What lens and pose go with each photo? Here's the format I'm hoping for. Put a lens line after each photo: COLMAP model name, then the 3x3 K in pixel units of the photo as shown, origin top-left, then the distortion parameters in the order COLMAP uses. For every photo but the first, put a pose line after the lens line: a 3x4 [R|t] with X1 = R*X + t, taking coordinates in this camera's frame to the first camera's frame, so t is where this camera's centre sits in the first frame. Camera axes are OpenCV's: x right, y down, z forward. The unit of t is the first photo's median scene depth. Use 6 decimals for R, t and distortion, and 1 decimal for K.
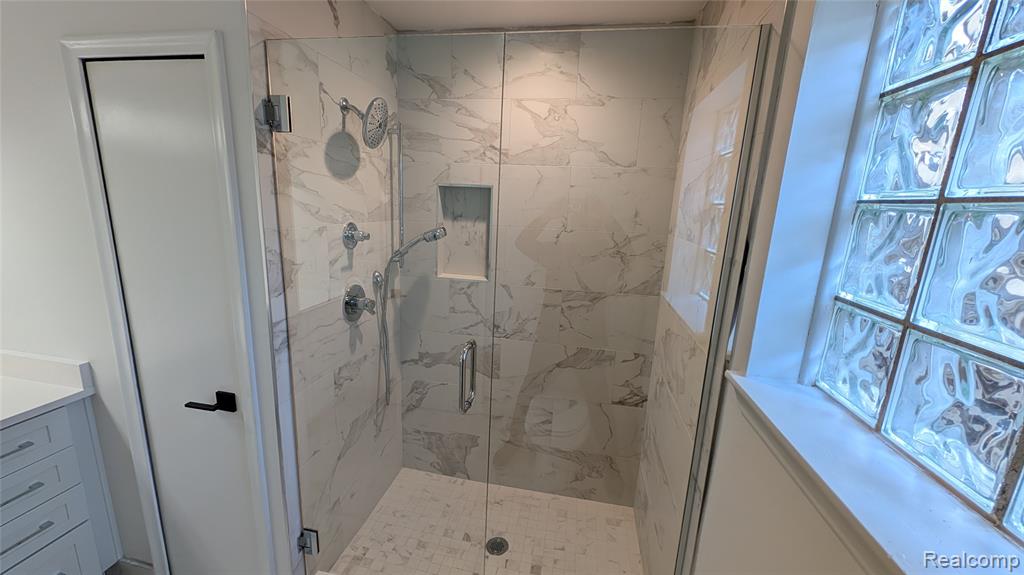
lens RADIAL K [[393.2, 0, 510.7], [0, 393.2, 287.0], [0, 0, 1]] dist [-0.000164, -0.000136]
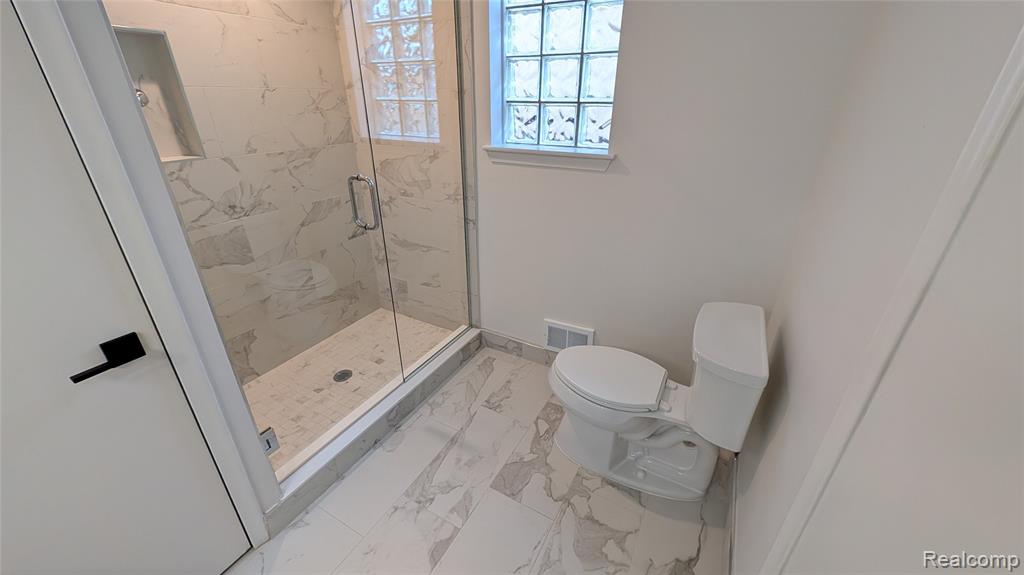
lens RADIAL K [[393.2, 0, 509.7], [0, 393.2, 288.6], [0, 0, 1]] dist [-0.000164, -0.000136]
pose [[0.317372, -0.451648, 0.833840, -0.718533], [0.206364, 0.891120, 0.404128, 0.033408], [-0.925575, 0.043815, 0.376020, 0.053520]]
